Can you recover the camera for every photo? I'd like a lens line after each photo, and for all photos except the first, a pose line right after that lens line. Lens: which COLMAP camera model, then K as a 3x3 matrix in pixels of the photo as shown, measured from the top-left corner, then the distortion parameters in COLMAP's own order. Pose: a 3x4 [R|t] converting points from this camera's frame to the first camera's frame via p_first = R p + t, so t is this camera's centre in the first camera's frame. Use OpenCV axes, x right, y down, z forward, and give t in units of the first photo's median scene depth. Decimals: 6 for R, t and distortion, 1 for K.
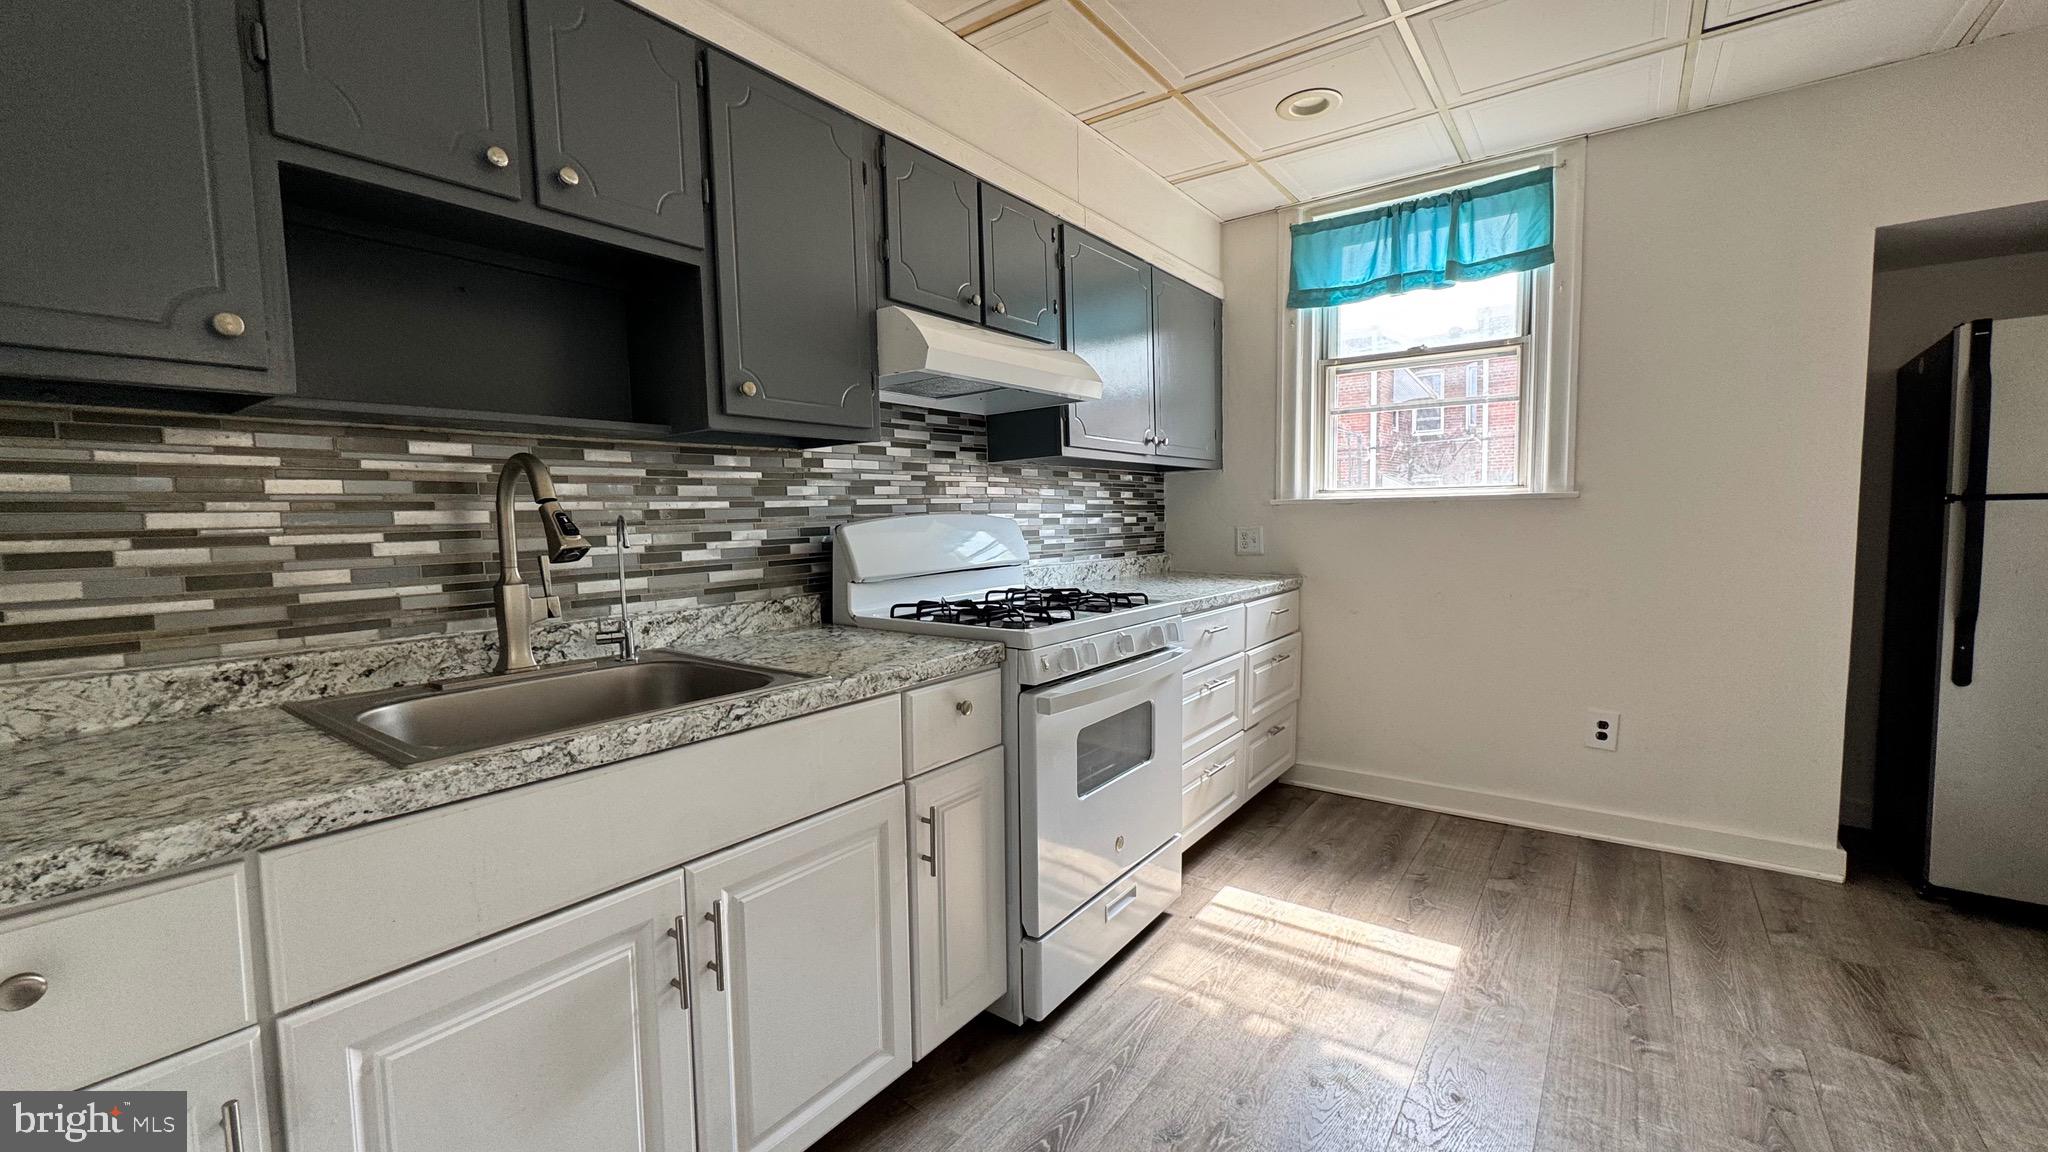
lens RADIAL K [[816.2, 0, 1025.8], [0, 816.2, 580.3], [0, 0, 1]] dist [-0.003573, -0.000061]
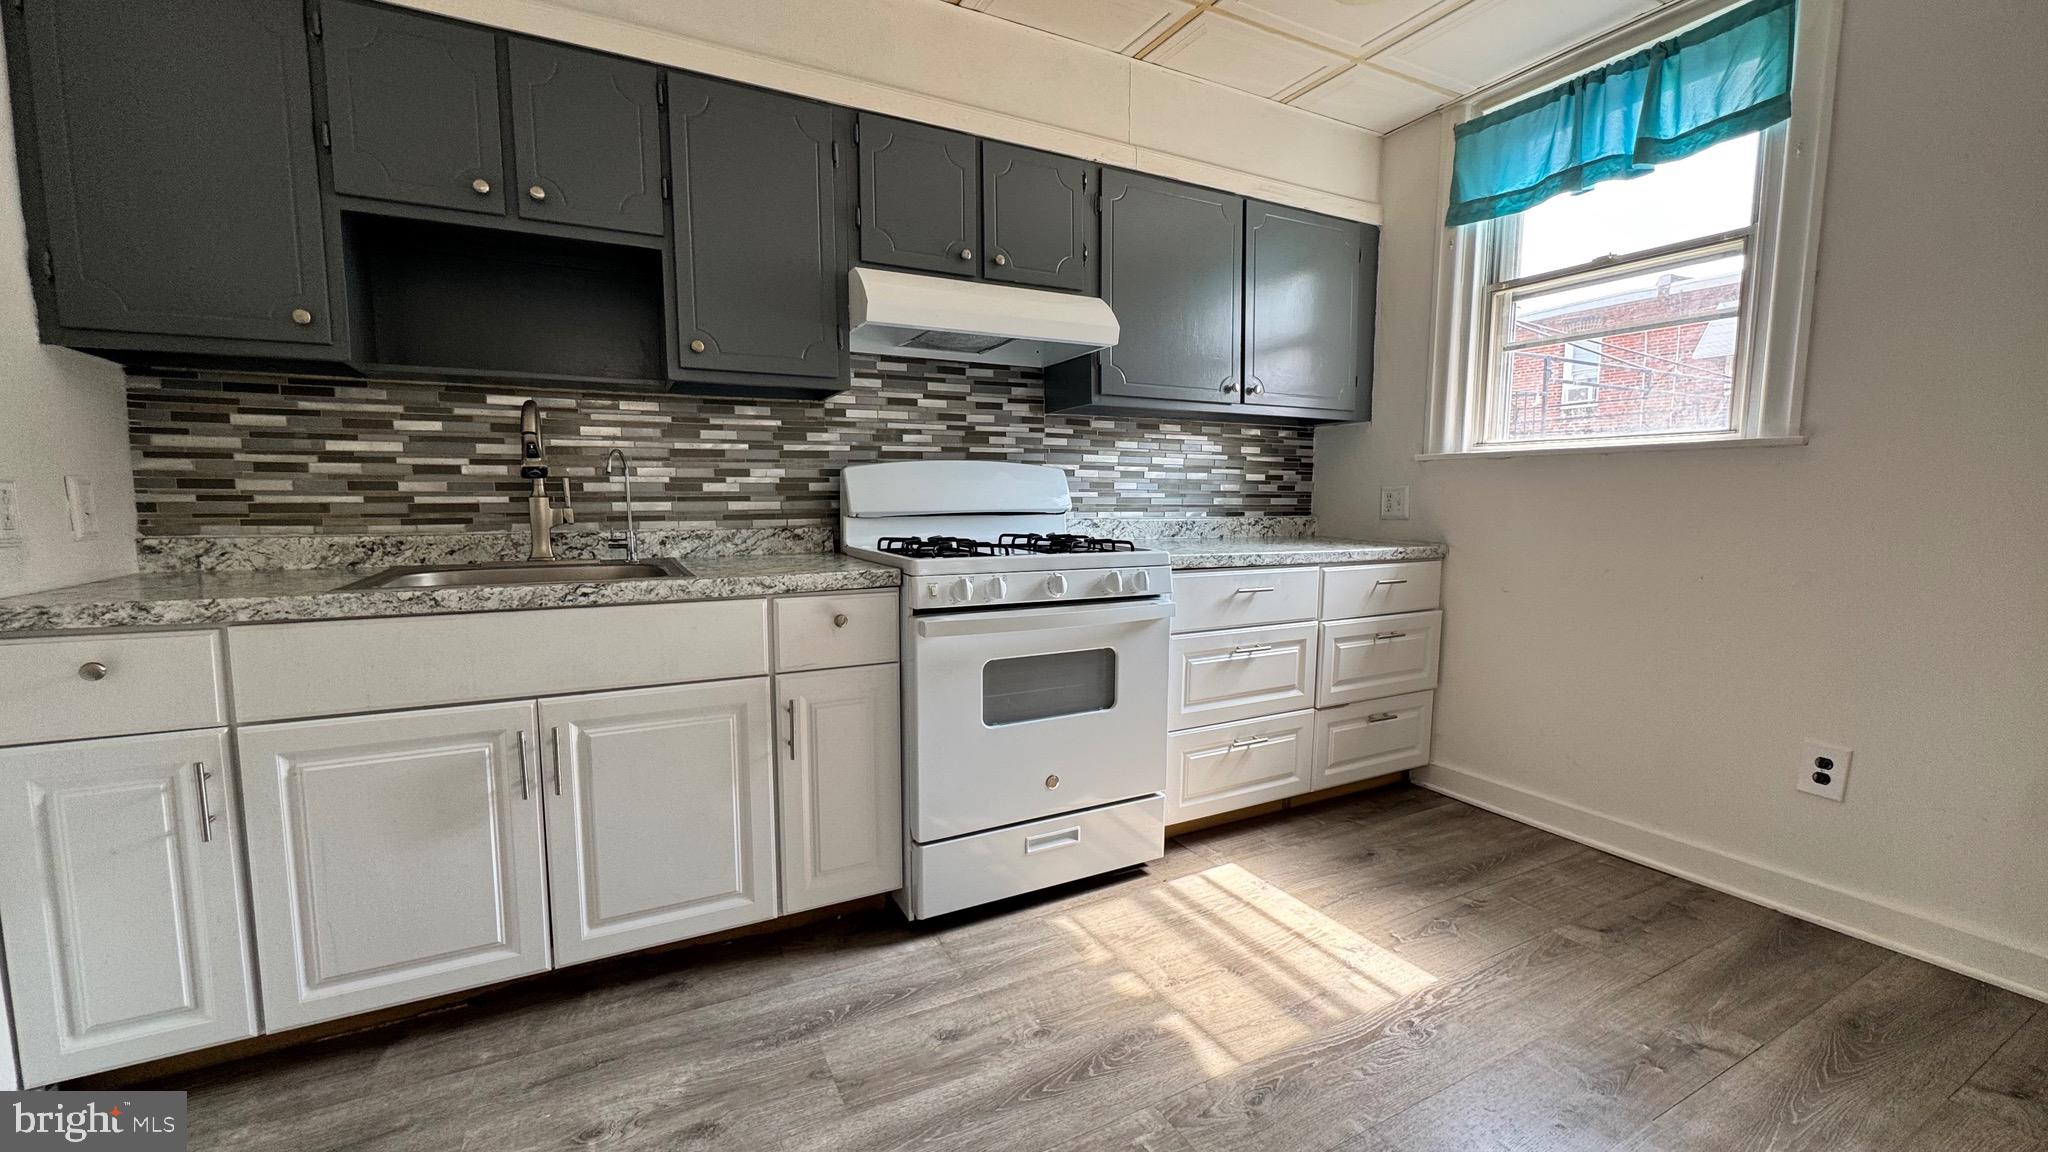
lens RADIAL K [[816.2, 0, 1025.8], [0, 816.2, 580.3], [0, 0, 1]] dist [-0.003573, -0.000061]
pose [[0.900763, 0.063313, -0.429672, 0.507982], [-0.051570, 0.997910, 0.038932, 0.034644], [0.431239, -0.012910, 0.902145, 0.074724]]
